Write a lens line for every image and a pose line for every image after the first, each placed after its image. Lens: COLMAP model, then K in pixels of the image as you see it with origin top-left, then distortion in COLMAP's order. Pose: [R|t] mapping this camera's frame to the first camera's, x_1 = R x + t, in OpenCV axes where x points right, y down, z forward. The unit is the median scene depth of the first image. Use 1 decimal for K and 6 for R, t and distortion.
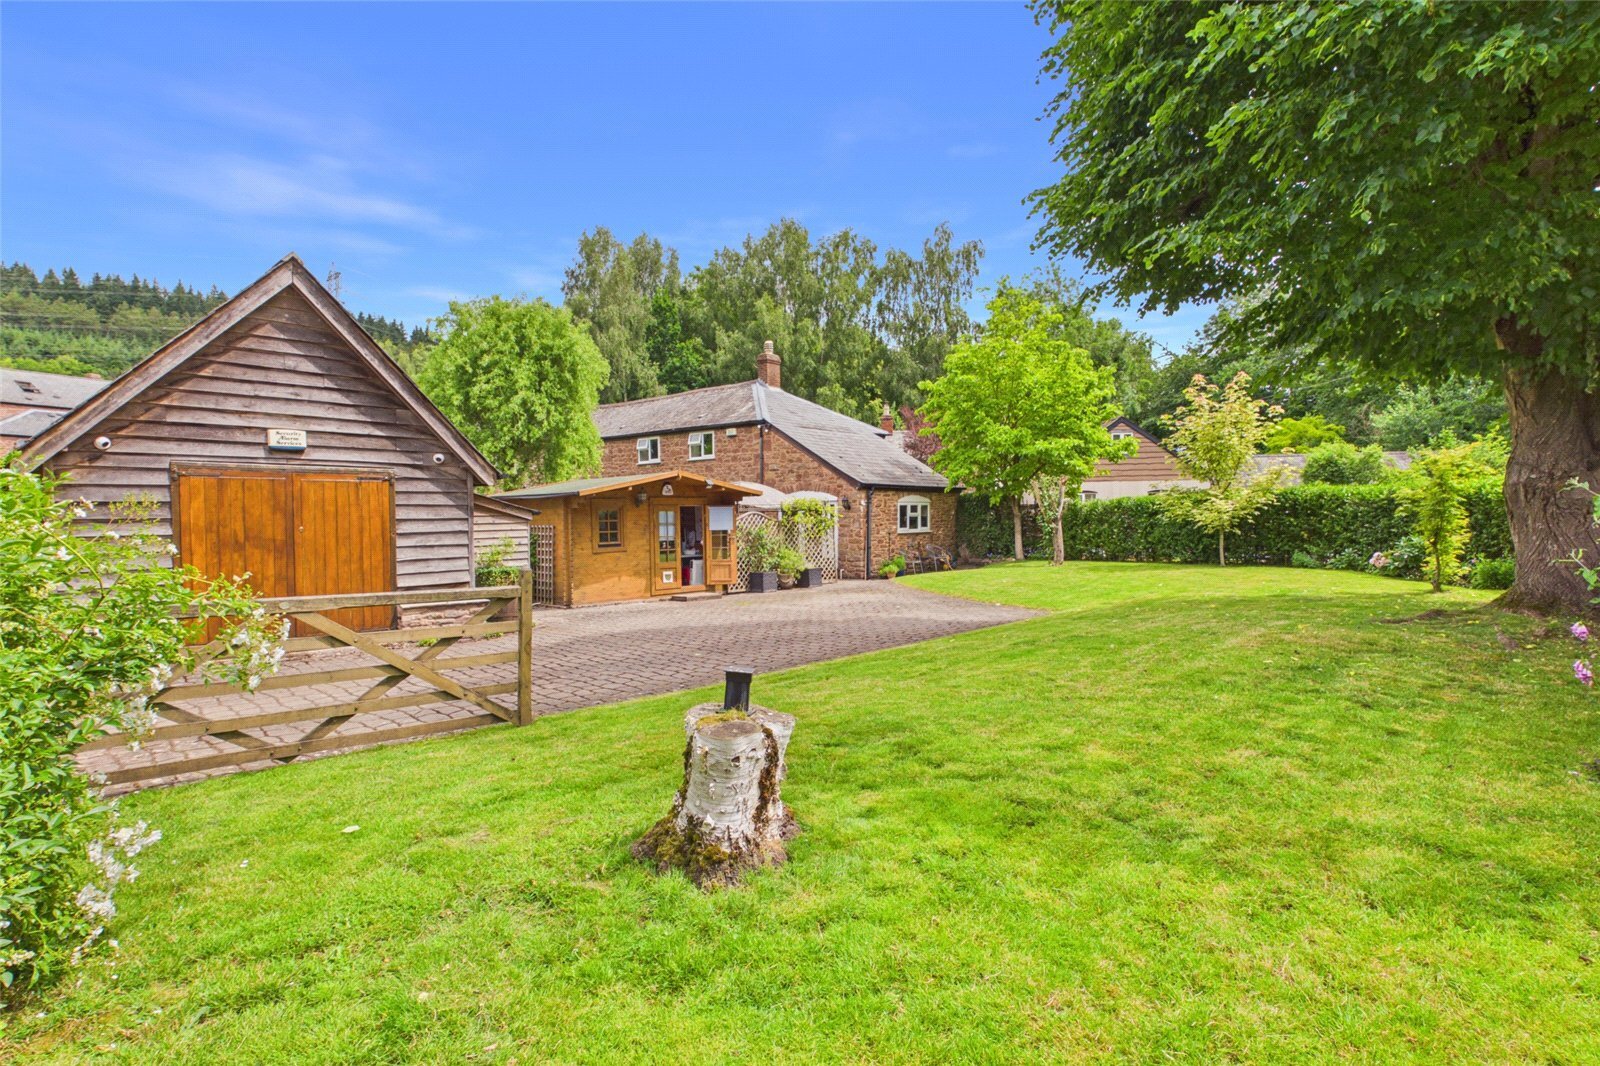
lens RADIAL K [[713.3, 0, 789.5], [0, 713.3, 525.5], [0, 0, 1]] dist [0.000138, 0.000516]
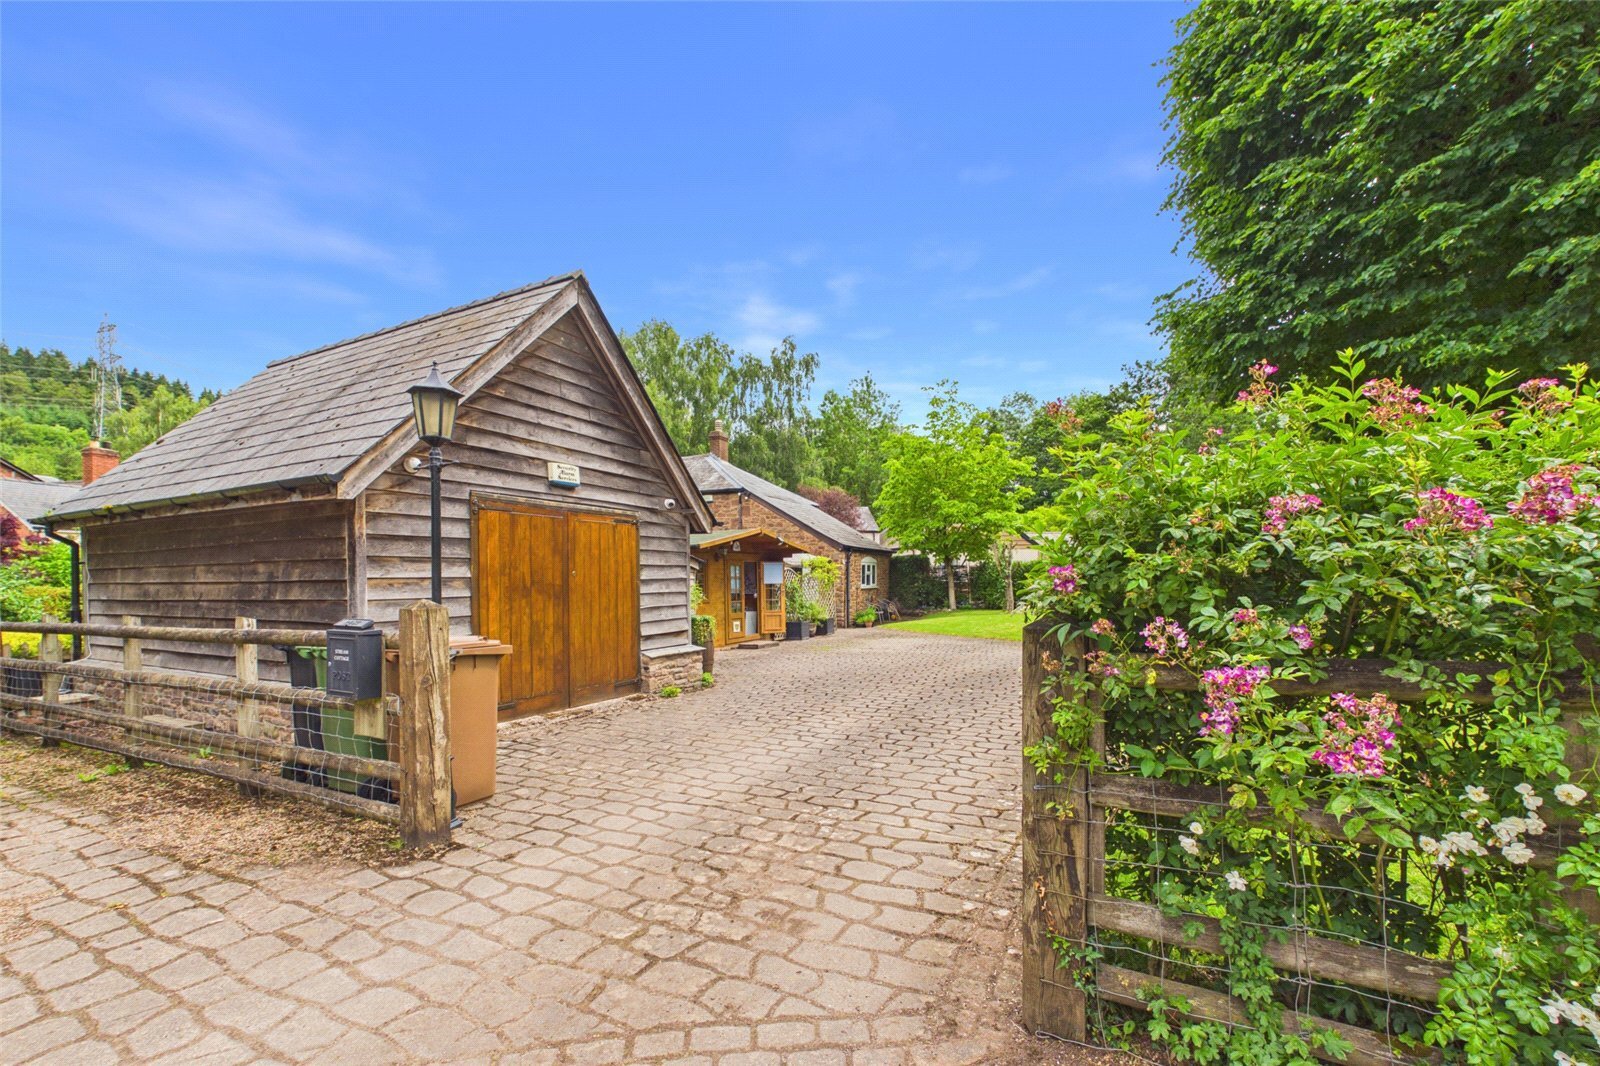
lens RADIAL K [[602.8, 0, 759.9], [0, 602.8, 580.5], [0, 0, 1]] dist [-0.002152, -0.000084]
pose [[0.965791, 0.001600, 0.259316, -0.355131], [0.001737, 0.999919, -0.012638, 0.013072], [-0.259315, 0.012656, 0.965710, 0.105080]]
